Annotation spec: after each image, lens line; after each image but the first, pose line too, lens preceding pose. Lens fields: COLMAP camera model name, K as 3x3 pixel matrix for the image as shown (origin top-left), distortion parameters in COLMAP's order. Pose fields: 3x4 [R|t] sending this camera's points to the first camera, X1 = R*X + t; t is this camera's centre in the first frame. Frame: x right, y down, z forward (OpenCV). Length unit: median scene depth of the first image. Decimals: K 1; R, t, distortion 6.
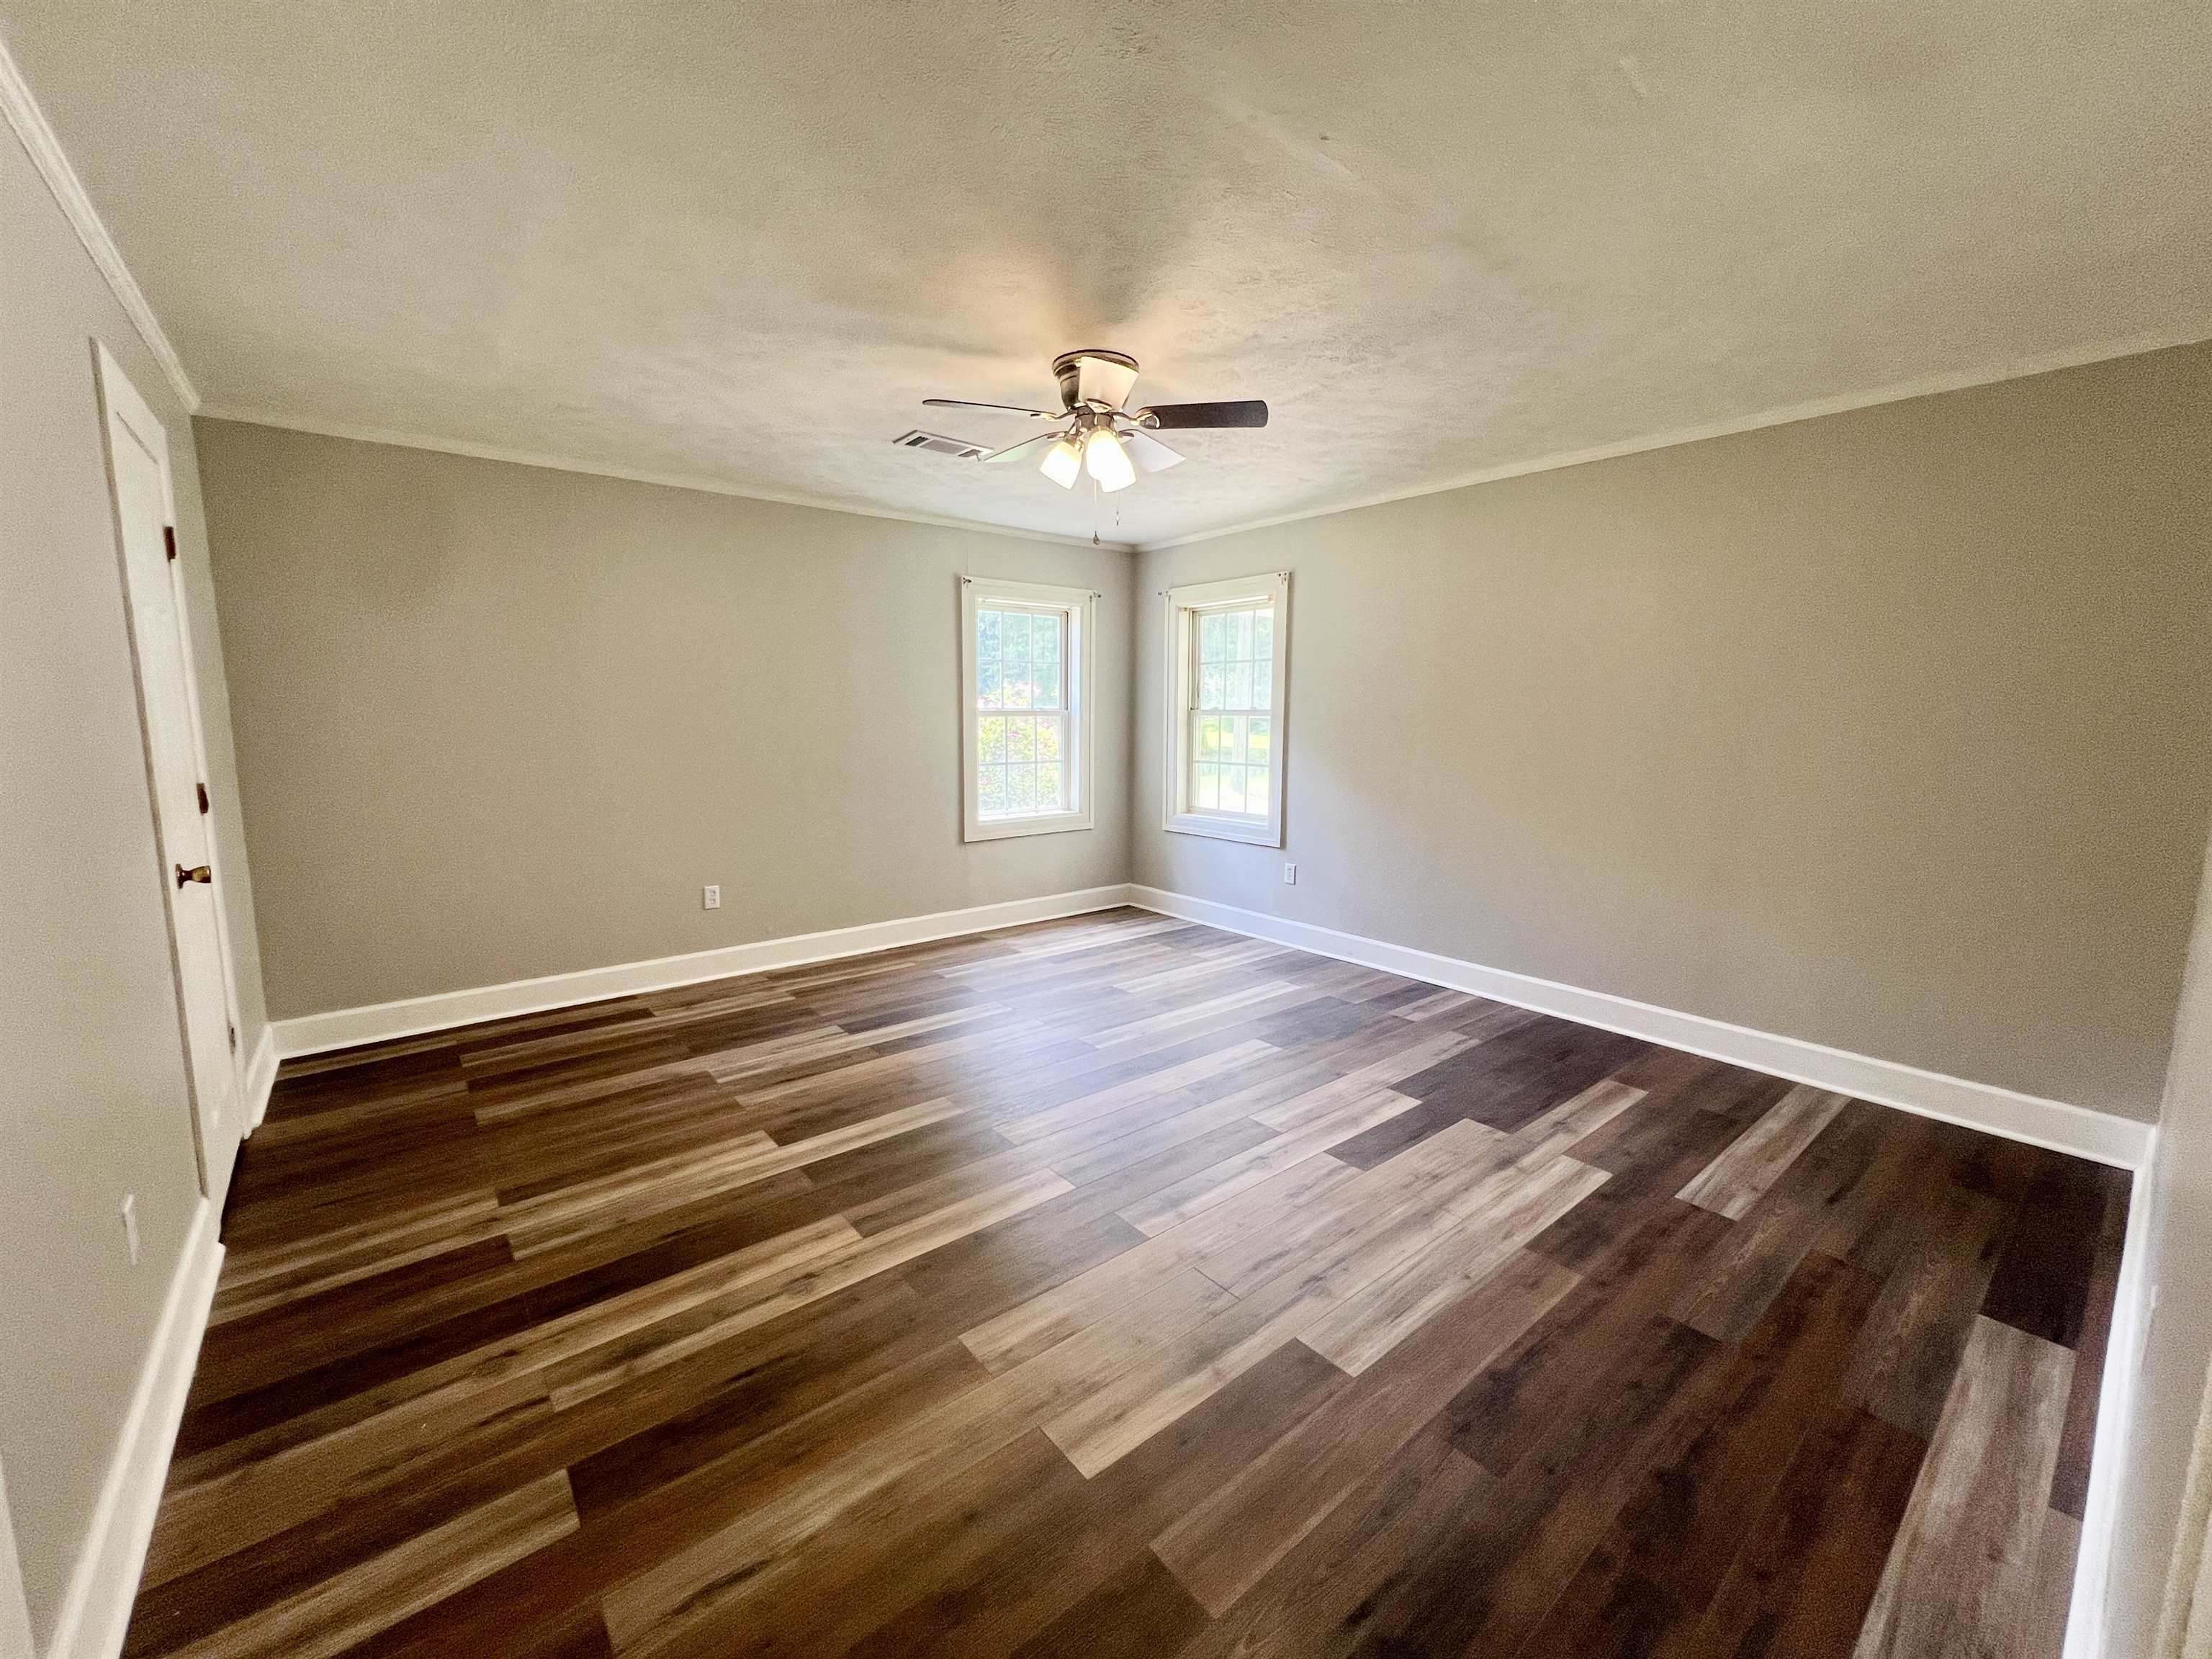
lens RADIAL K [[887.9, 0, 1098.4], [0, 887.9, 830.8], [0, 0, 1]] dist [0.004066, 0.000445]
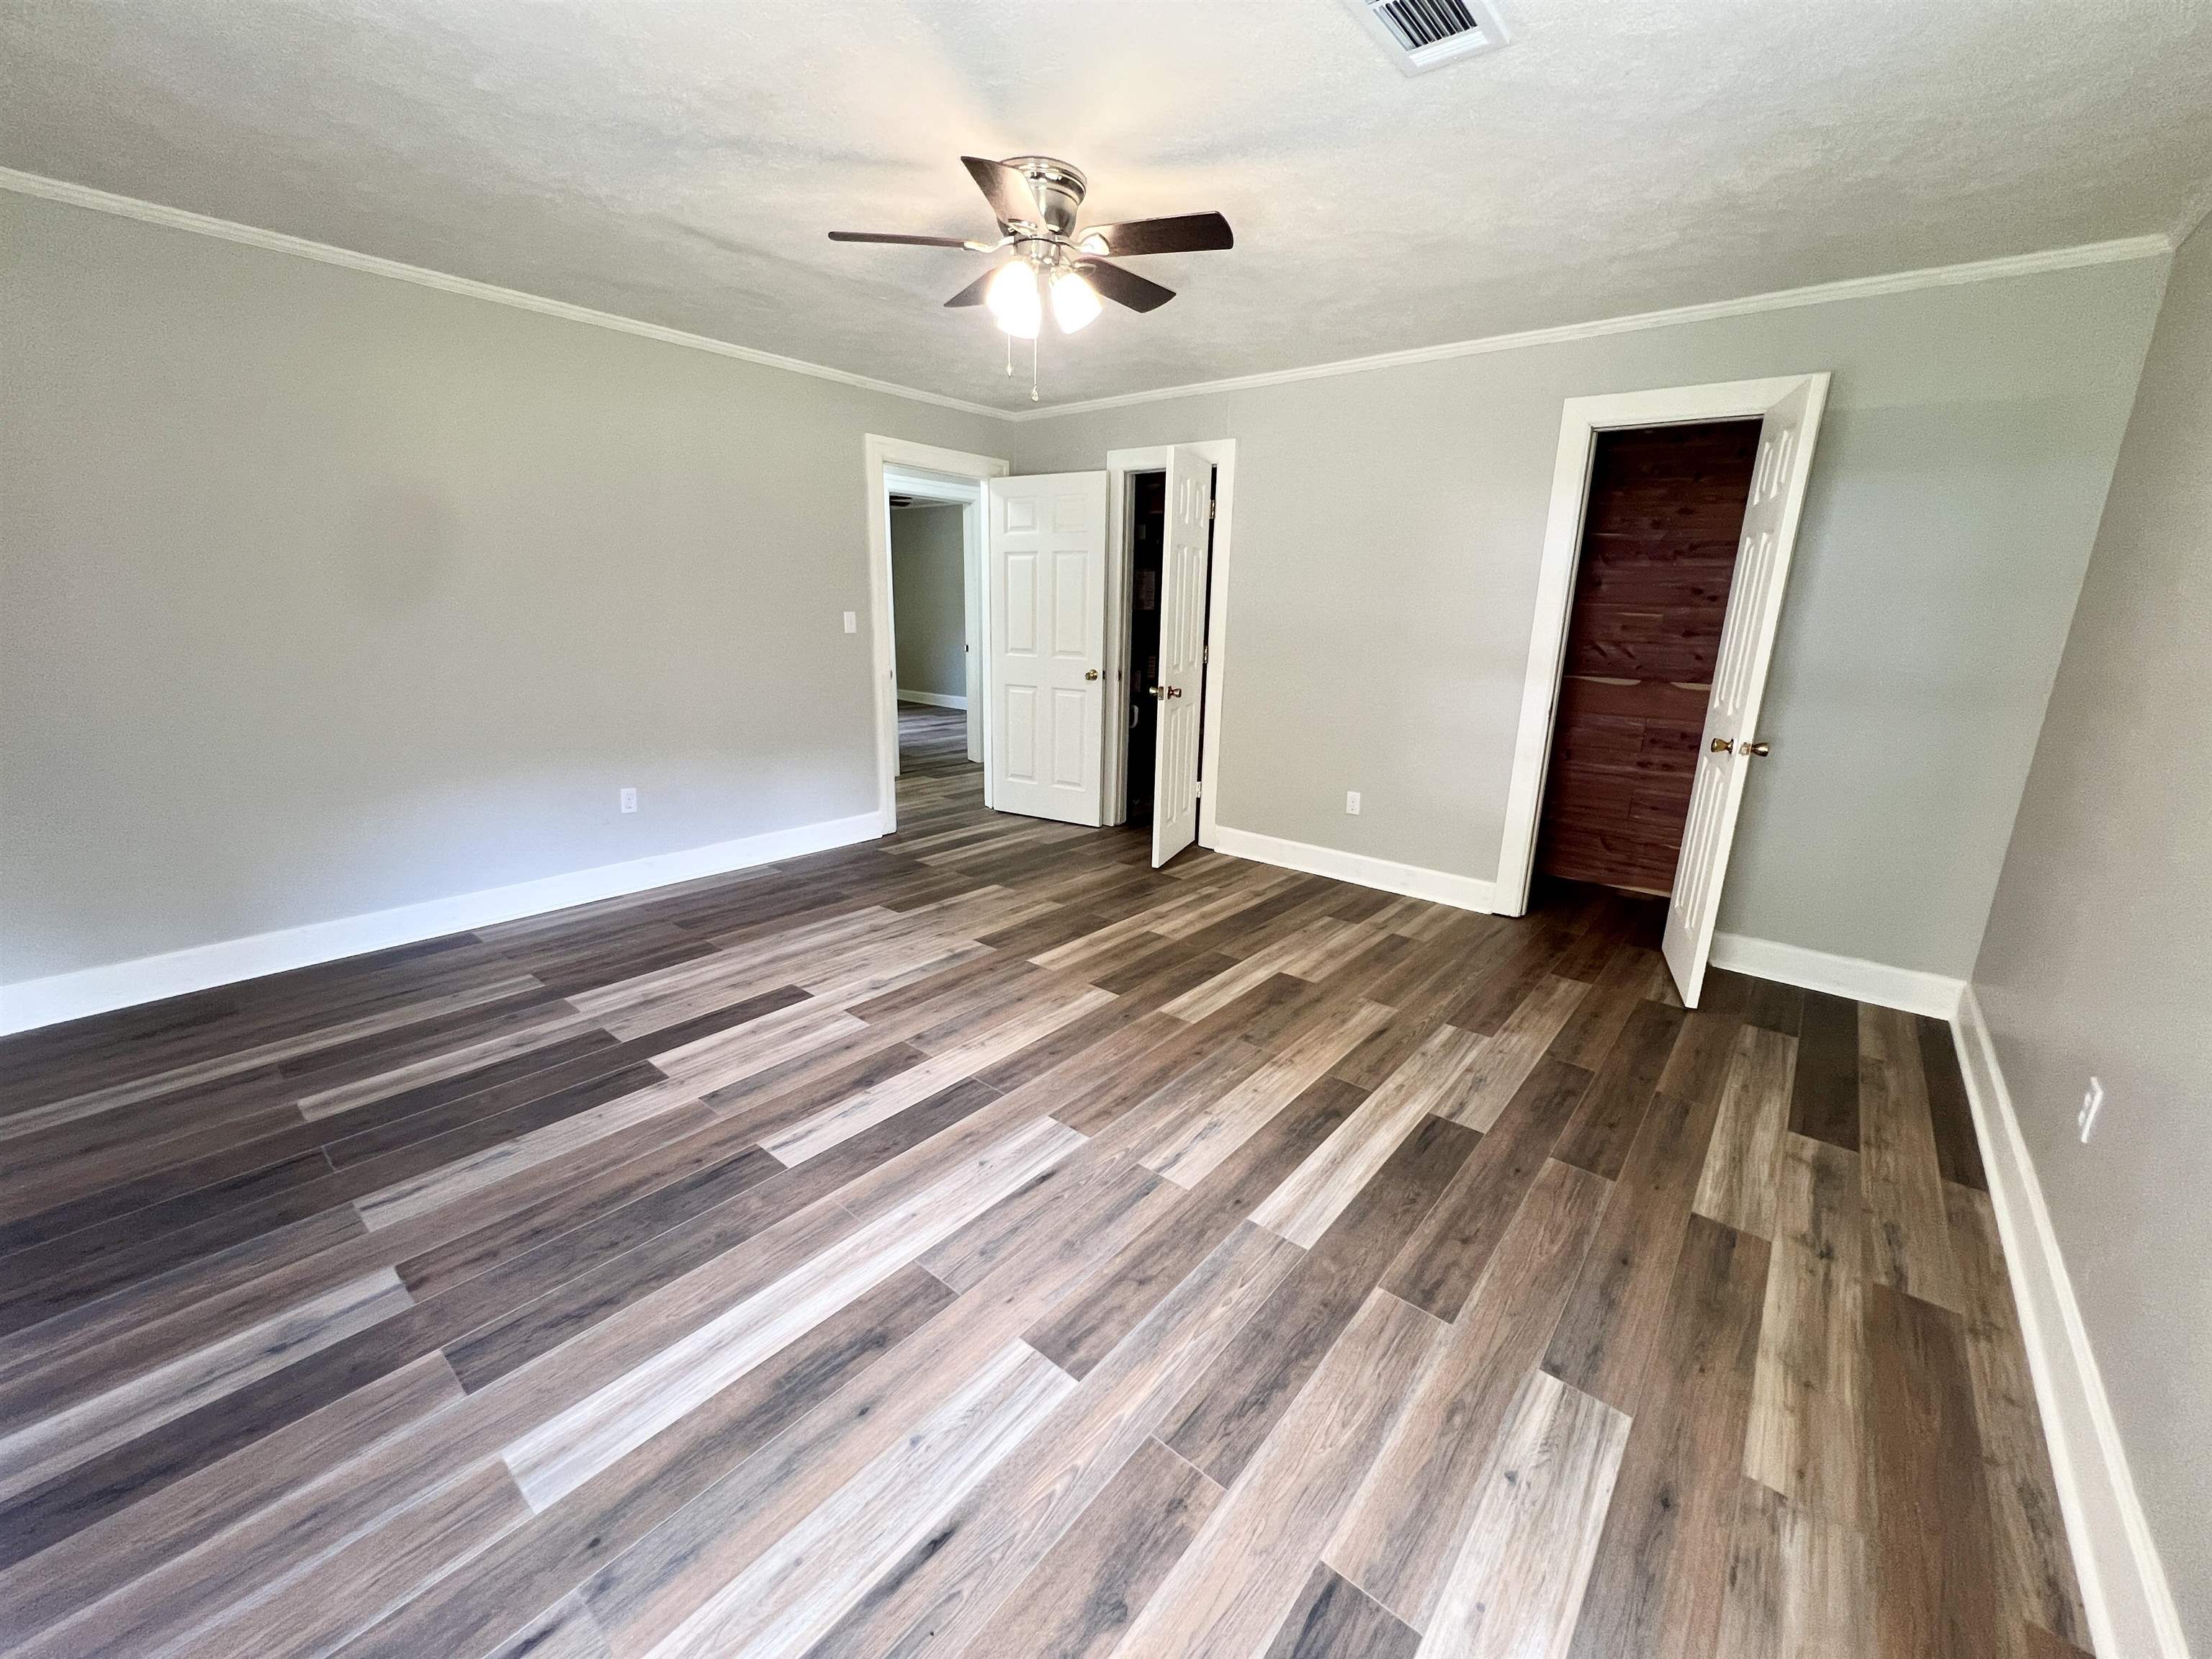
lens RADIAL K [[887.9, 0, 1104.3], [0, 887.9, 822.3], [0, 0, 1]] dist [0.004066, 0.000445]
pose [[-0.979781, 0.025385, -0.198455, 0.112703], [-0.050621, 0.928191, 0.368645, -0.273959], [0.193562, 0.371237, -0.908139, 2.006018]]
